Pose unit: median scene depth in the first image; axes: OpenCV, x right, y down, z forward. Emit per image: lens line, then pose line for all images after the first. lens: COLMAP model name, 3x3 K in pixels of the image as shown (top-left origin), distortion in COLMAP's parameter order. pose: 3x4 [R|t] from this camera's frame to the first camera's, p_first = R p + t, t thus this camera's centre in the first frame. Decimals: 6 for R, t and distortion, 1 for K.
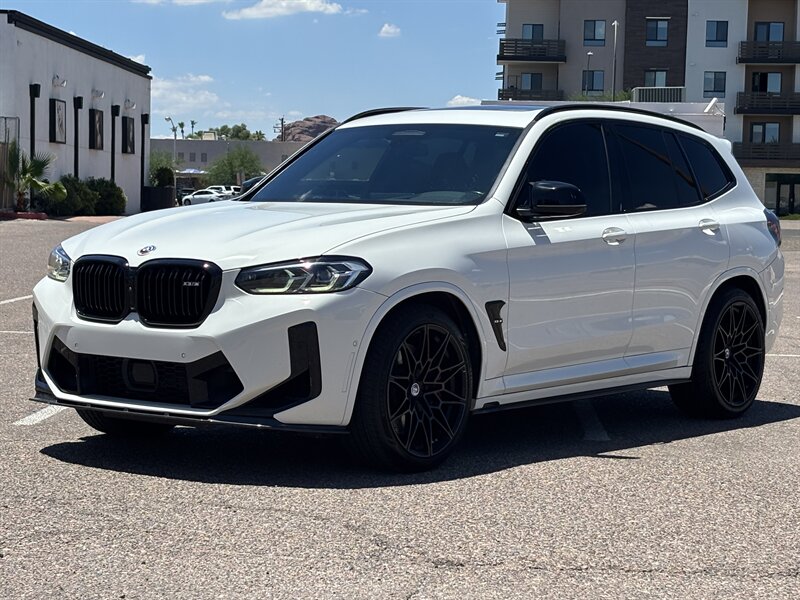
lens RADIAL K [[1836.4, 0, 397.9], [0, 1836.4, 347.0], [0, 0, 1]] dist [0.224033, -0.843348]
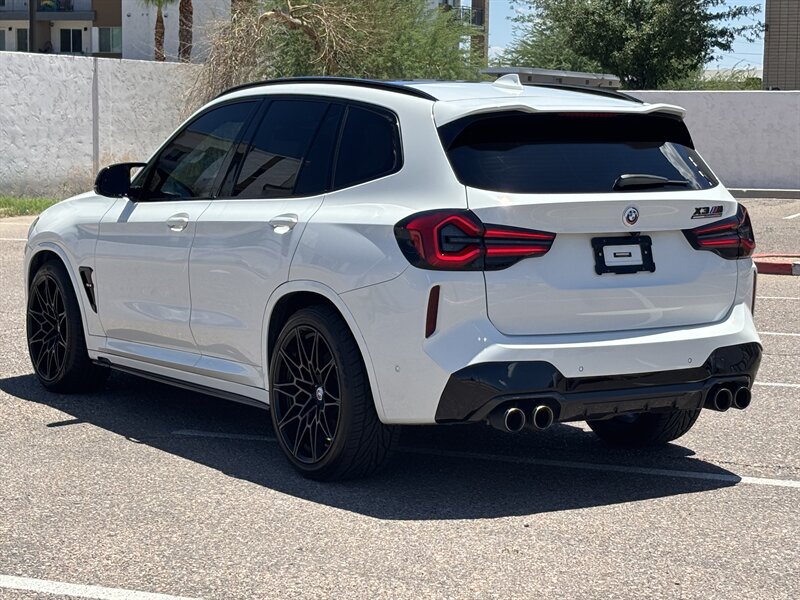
lens RADIAL K [[1836.4, 0, 397.9], [0, 1836.4, 347.0], [0, 0, 1]] dist [0.224033, -0.843348]
pose [[-0.347923, 0.090090, -0.933185, 1.134302], [-0.088980, 0.987706, 0.128528, -0.150226], [0.933291, 0.127753, -0.335629, 1.669788]]
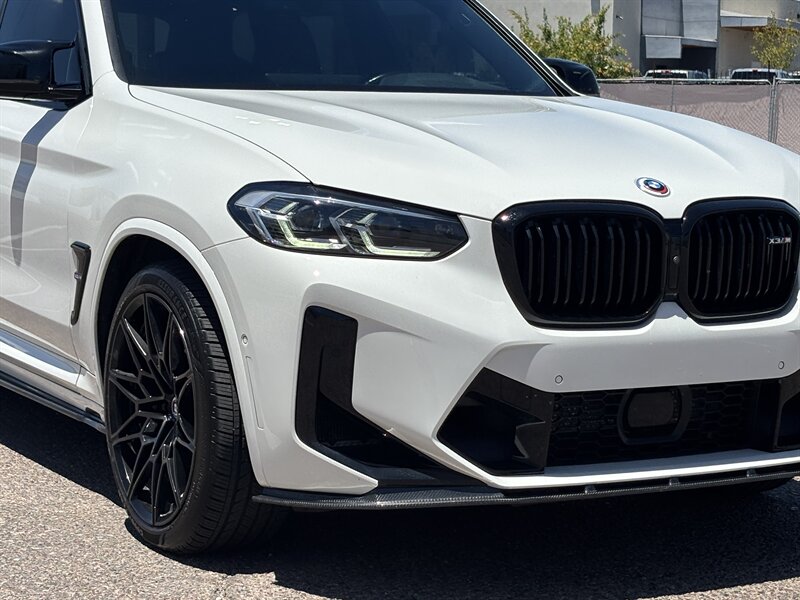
lens RADIAL K [[1807.4, 0, 399.5], [0, 1807.4, 367.6], [0, 0, 1]] dist [0.265267, -0.661927]
pose [[0.384297, -0.140530, 0.912451, -0.666129], [0.061535, 0.990048, 0.126564, -0.072443], [-0.921156, 0.007510, 0.389120, 0.861585]]
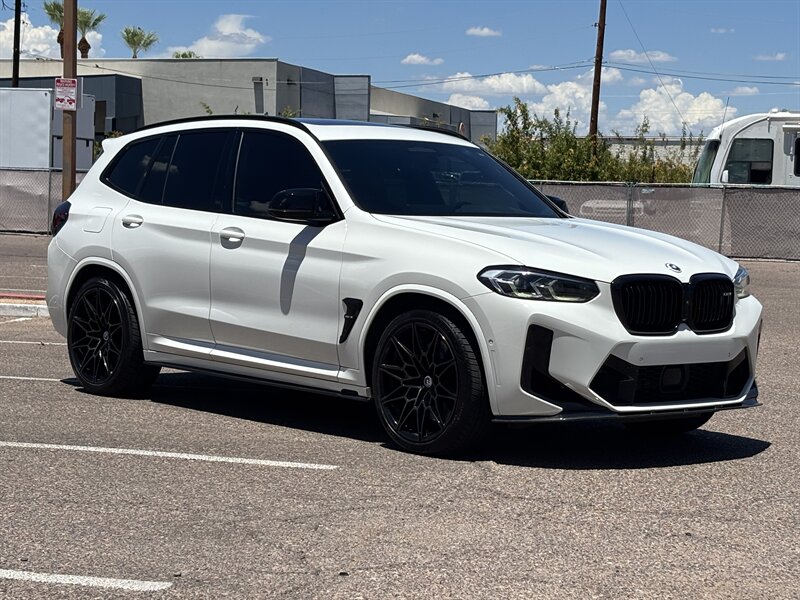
lens RADIAL K [[1836.4, 0, 397.9], [0, 1836.4, 347.0], [0, 0, 1]] dist [0.224033, -0.843348]
pose [[0.192883, -0.090504, 0.977039, -1.276043], [0.054620, 0.995184, 0.081402, -0.105340], [-0.979700, 0.037665, 0.196897, 0.946843]]
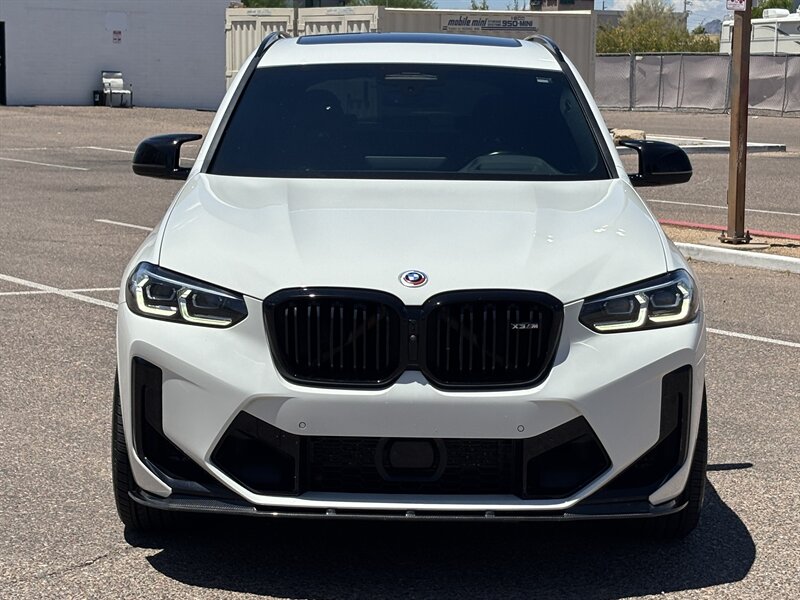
lens RADIAL K [[1836.4, 0, 397.9], [0, 1836.4, 347.0], [0, 0, 1]] dist [0.224033, -0.843348]
pose [[0.791607, -0.101115, 0.602606, -0.557646], [0.050595, 0.993673, 0.100270, -0.096299], [-0.608932, -0.048886, 0.791714, 0.460076]]
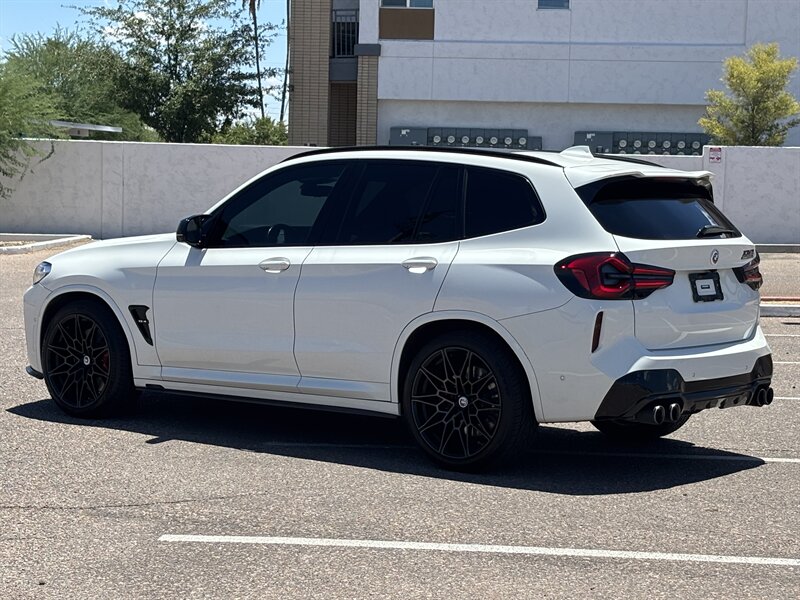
lens RADIAL K [[1836.4, 0, 397.9], [0, 1836.4, 347.0], [0, 0, 1]] dist [0.224033, -0.843348]
pose [[-0.020189, 0.070310, -0.997321, 1.442426], [-0.098664, 0.992515, 0.071969, -0.114698], [0.994916, 0.099853, -0.013101, 1.273430]]
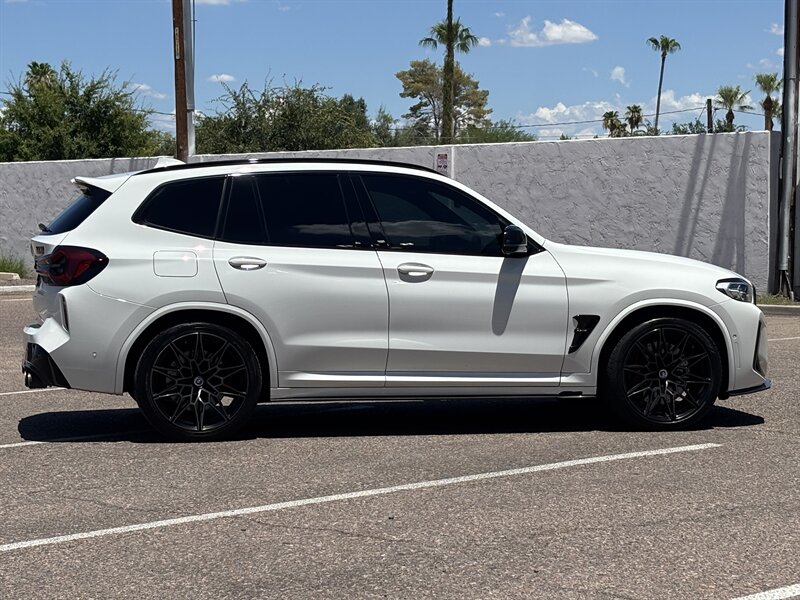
lens RADIAL K [[1836.4, 0, 397.9], [0, 1836.4, 347.0], [0, 0, 1]] dist [0.224033, -0.843348]
pose [[-0.763275, -0.064764, 0.642819, -0.940724], [0.038297, 0.988678, 0.145083, -0.230785], [-0.644937, 0.135357, -0.752153, 2.378655]]
